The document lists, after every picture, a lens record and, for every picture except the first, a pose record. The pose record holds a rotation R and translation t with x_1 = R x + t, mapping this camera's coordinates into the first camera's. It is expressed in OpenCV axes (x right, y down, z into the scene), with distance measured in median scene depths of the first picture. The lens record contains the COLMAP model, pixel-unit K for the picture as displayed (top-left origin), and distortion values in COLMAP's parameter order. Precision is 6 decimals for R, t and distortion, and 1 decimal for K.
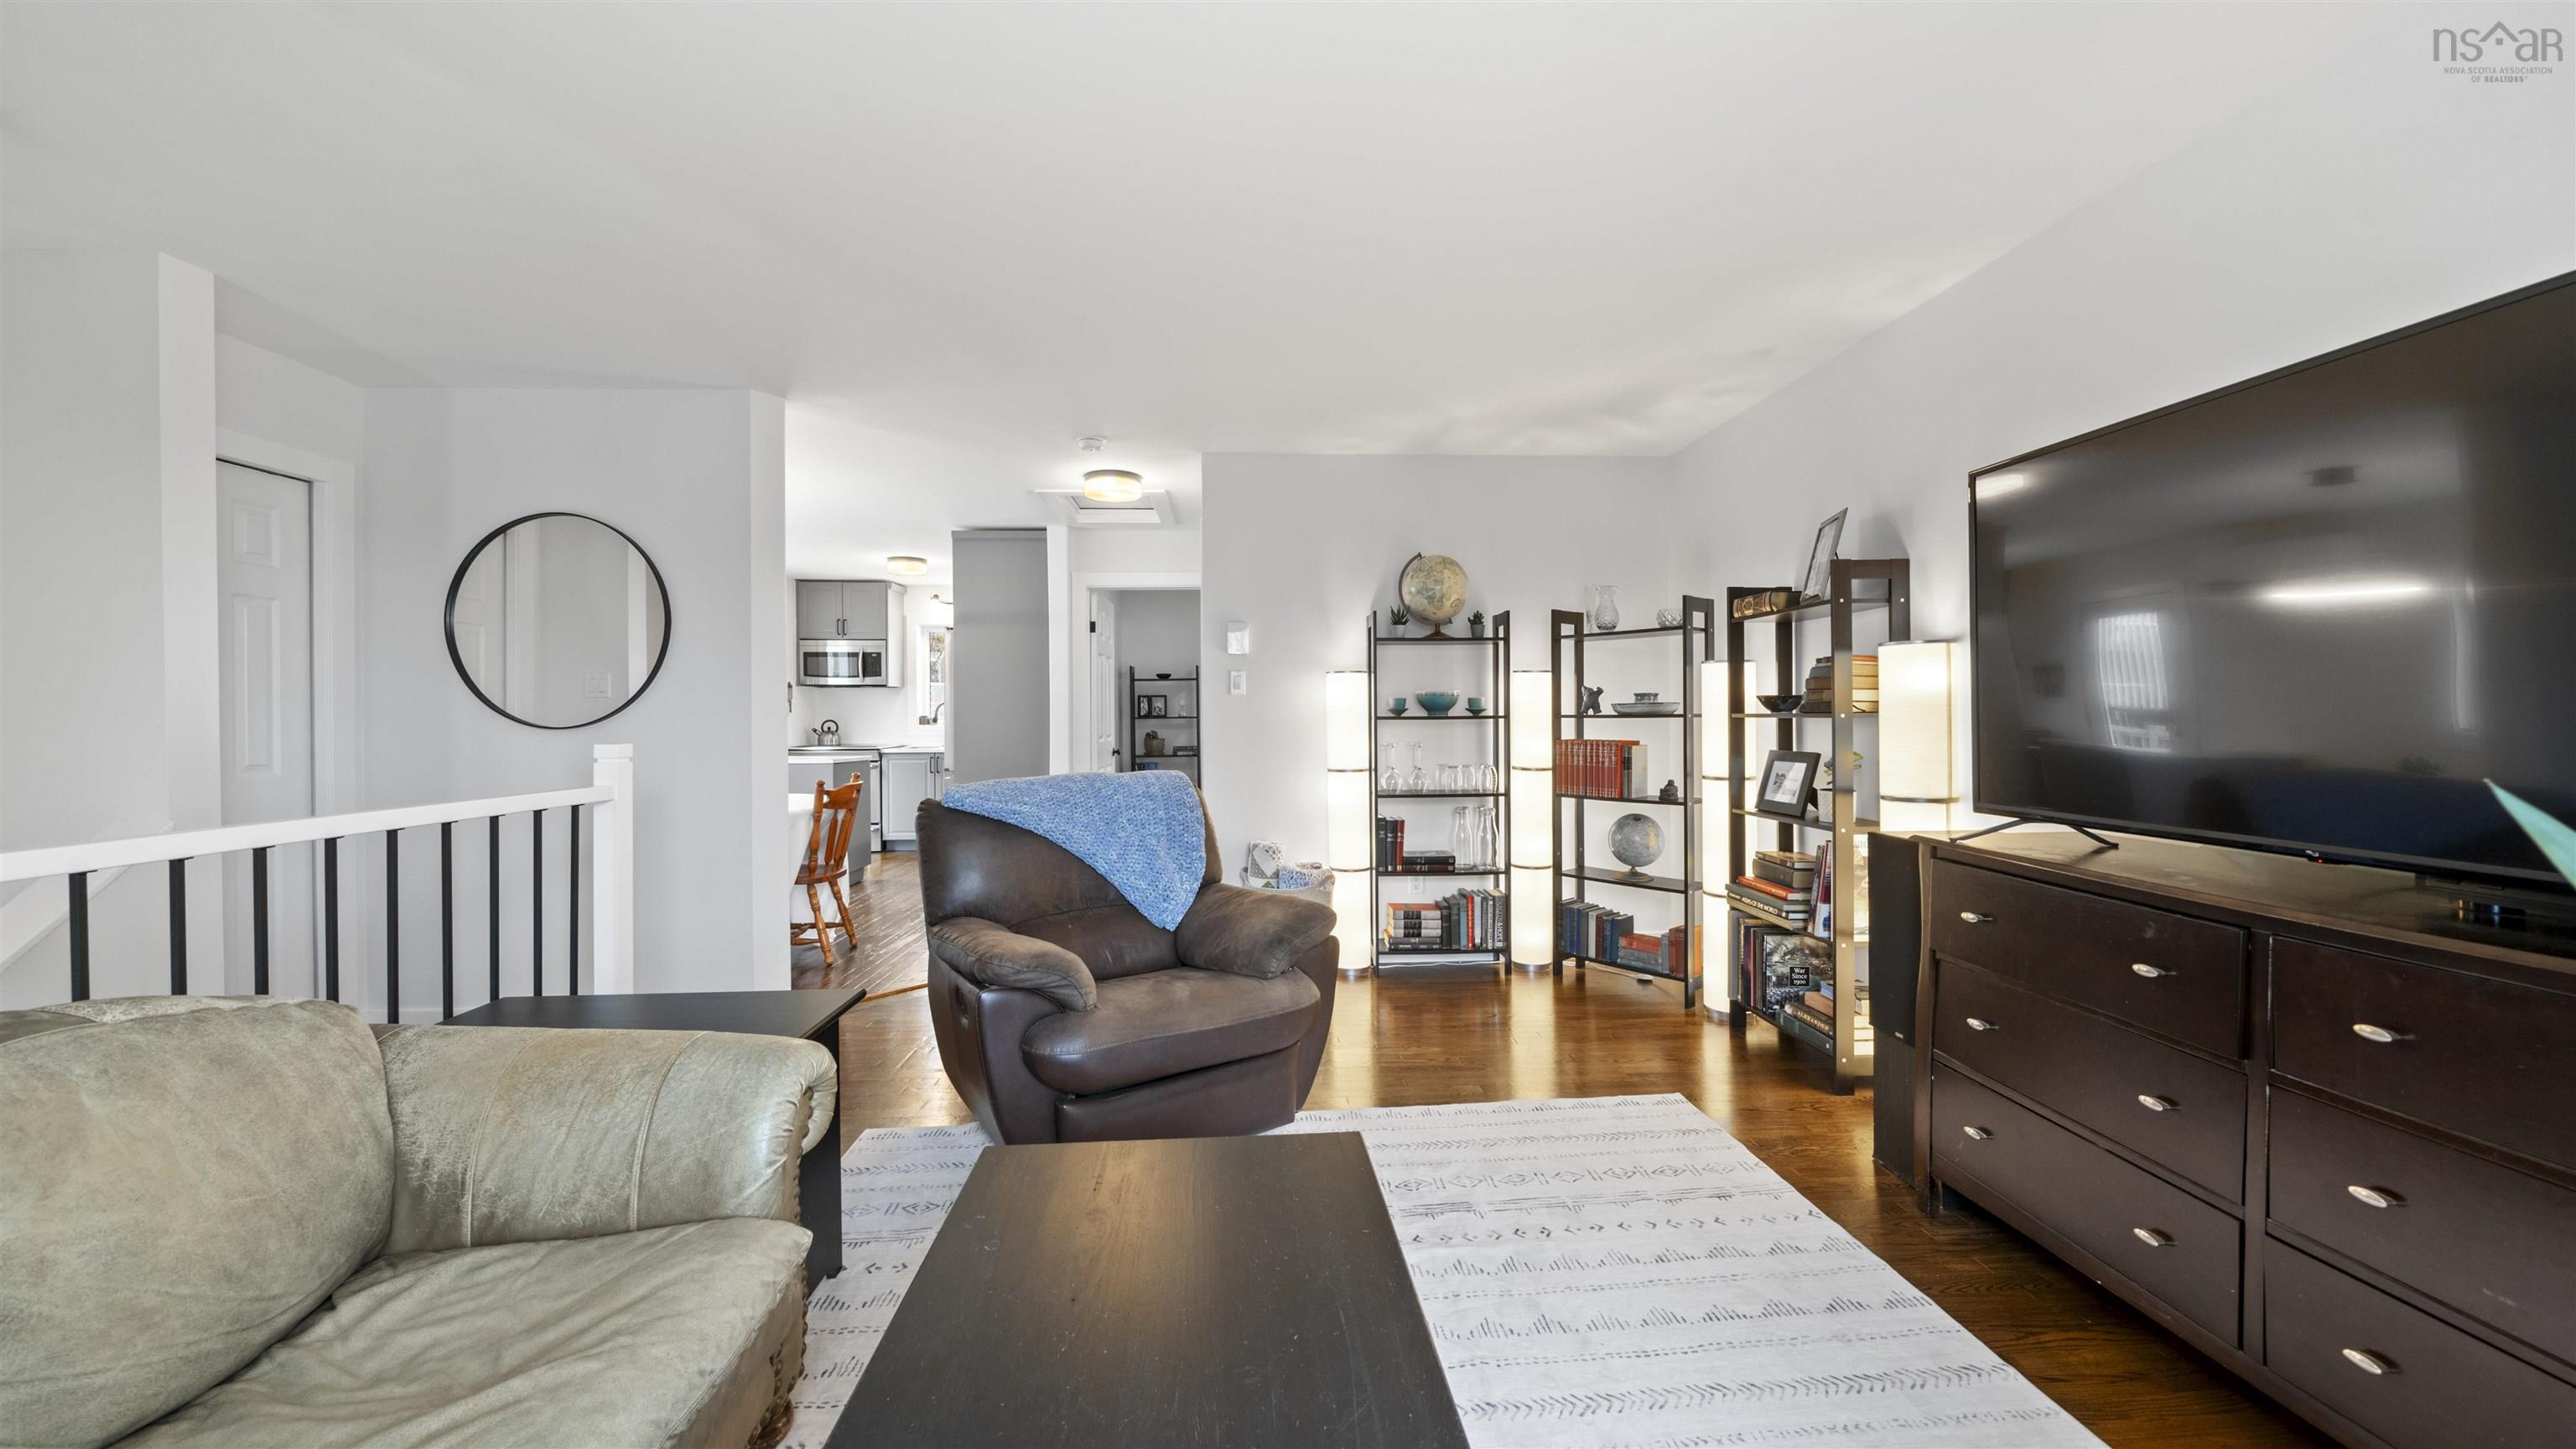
lens RADIAL K [[904.3, 0, 1279.6], [0, 904.3, 722.5], [0, 0, 1]] dist [-0.001207, -0.000036]
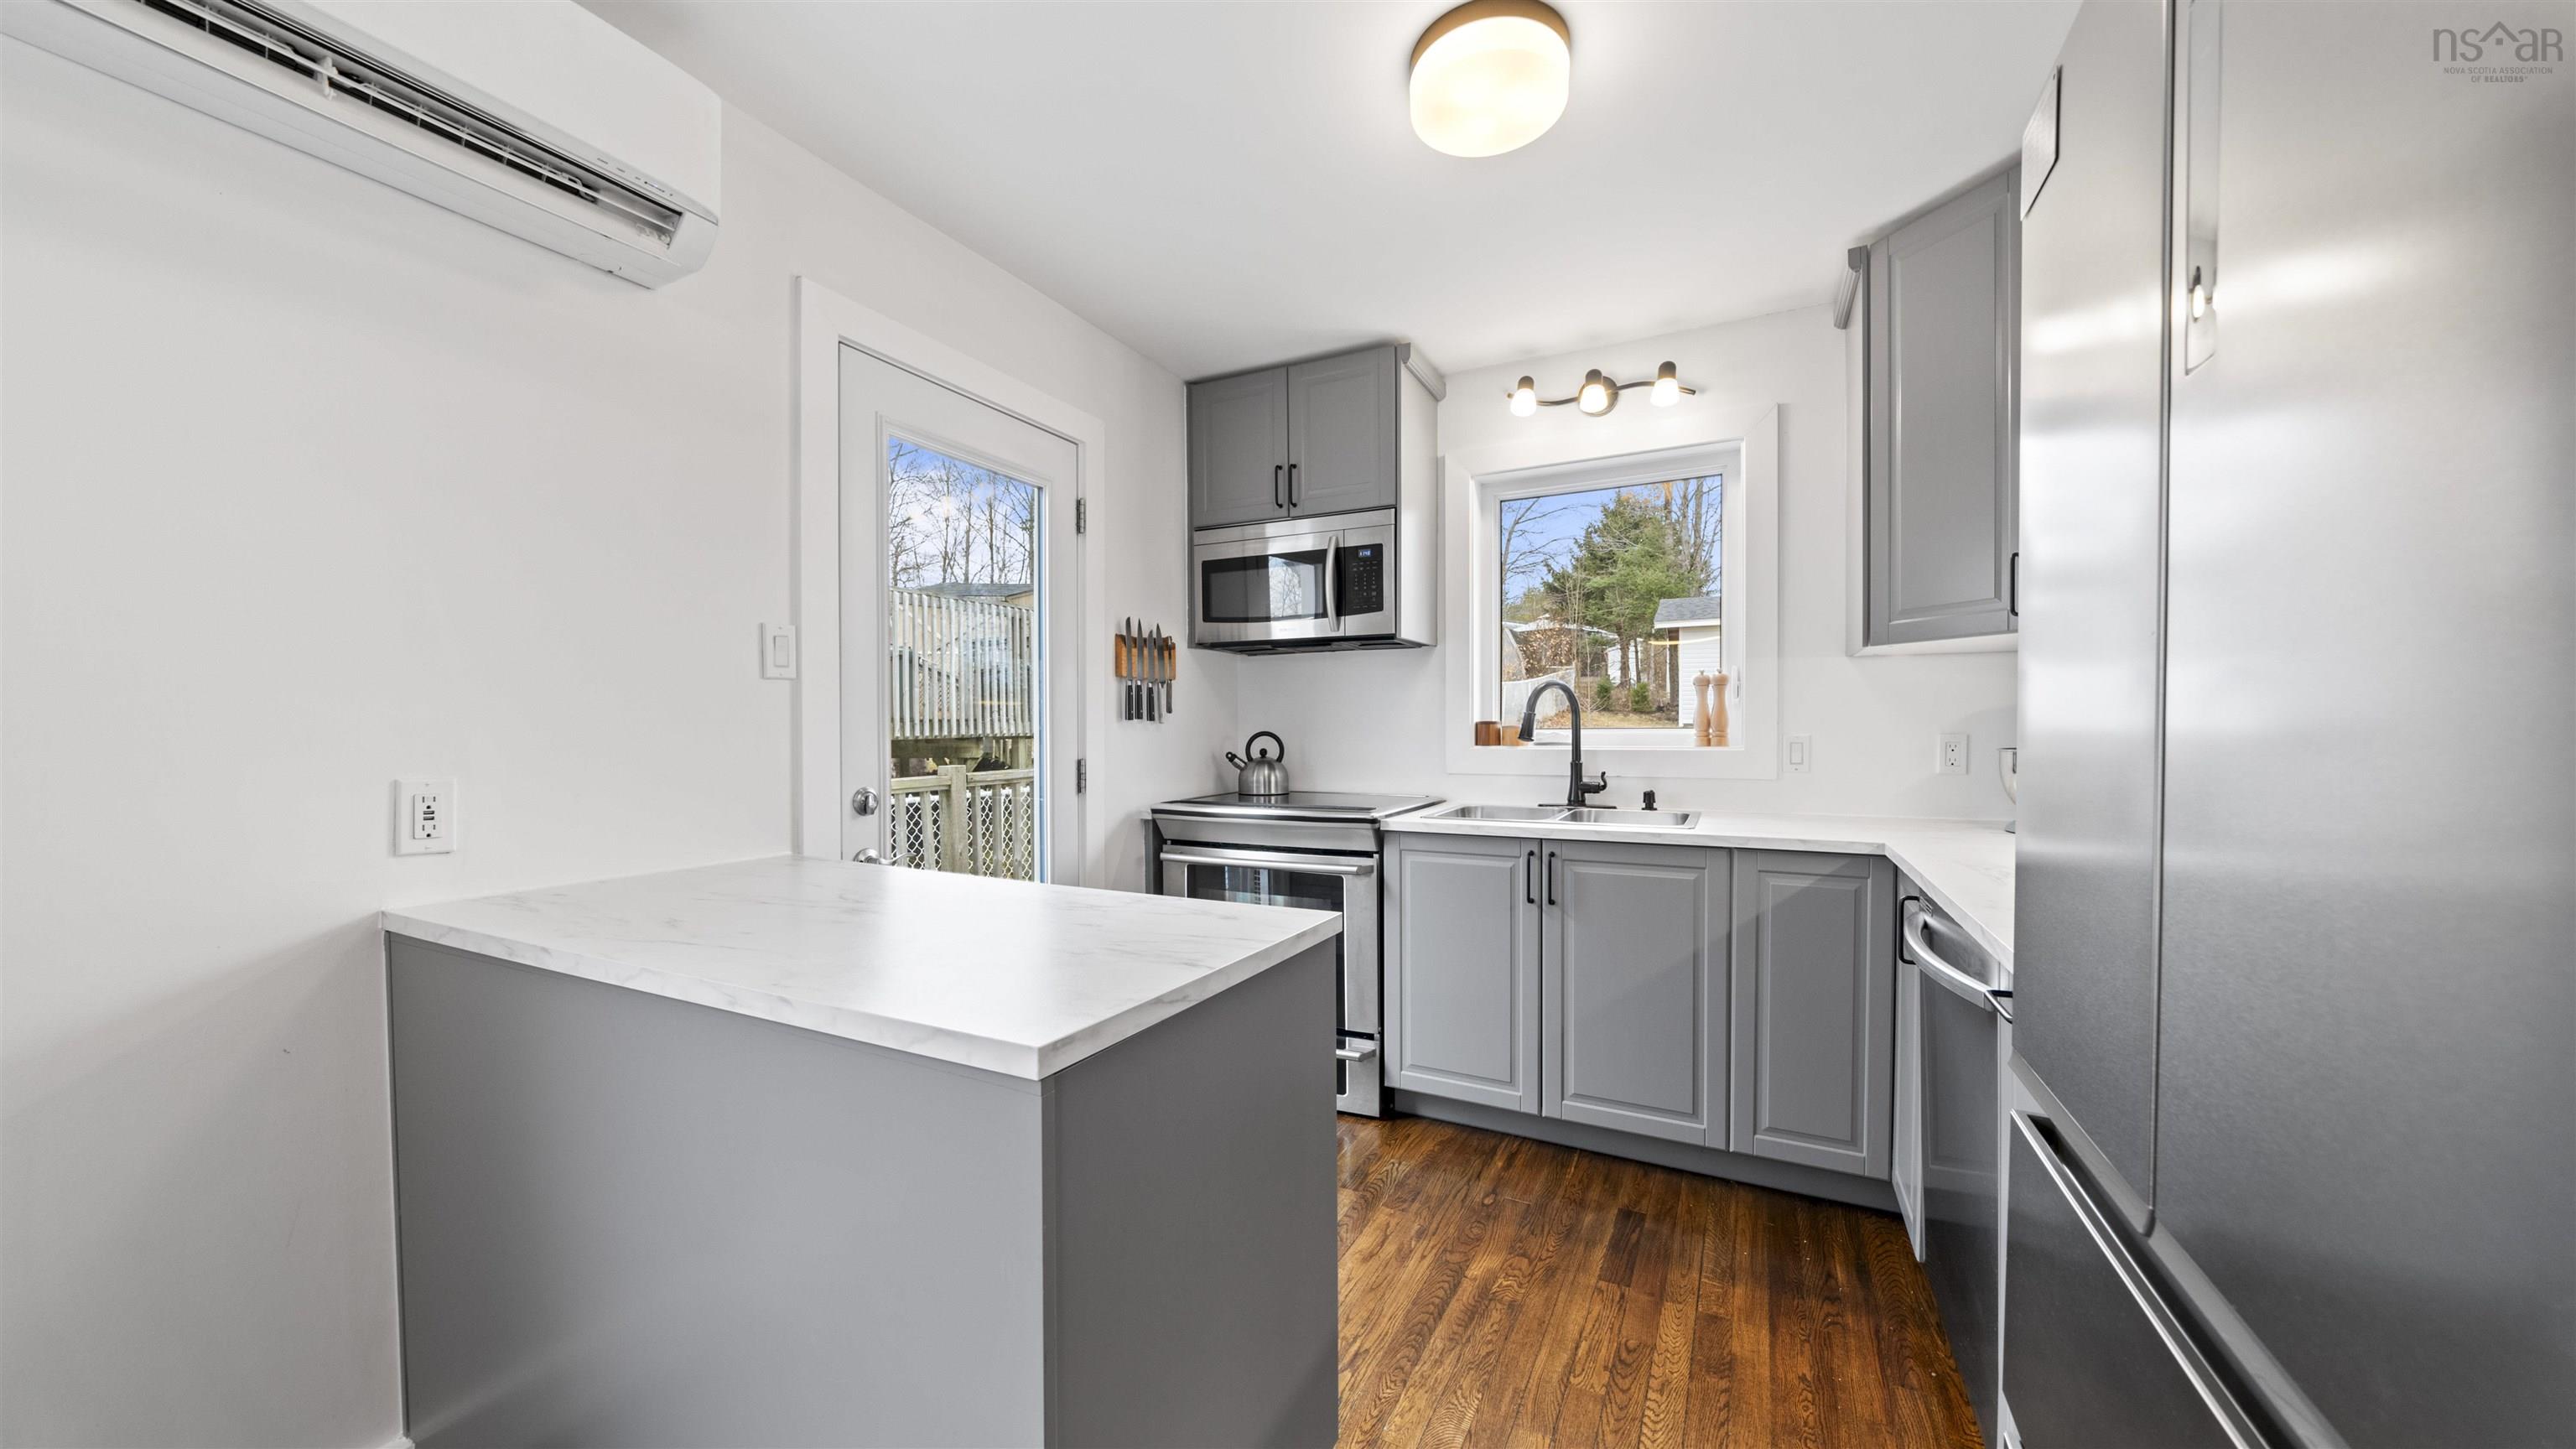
lens RADIAL K [[880.8, 0, 1295.5], [0, 880.8, 736.5], [0, 0, 1]] dist [-0.000100, -0.000019]
pose [[0.872439, 0.005185, -0.488696, -0.308451], [-0.002663, 0.999979, 0.005856, -0.003259], [0.488716, -0.003808, 0.872434, 0.697896]]
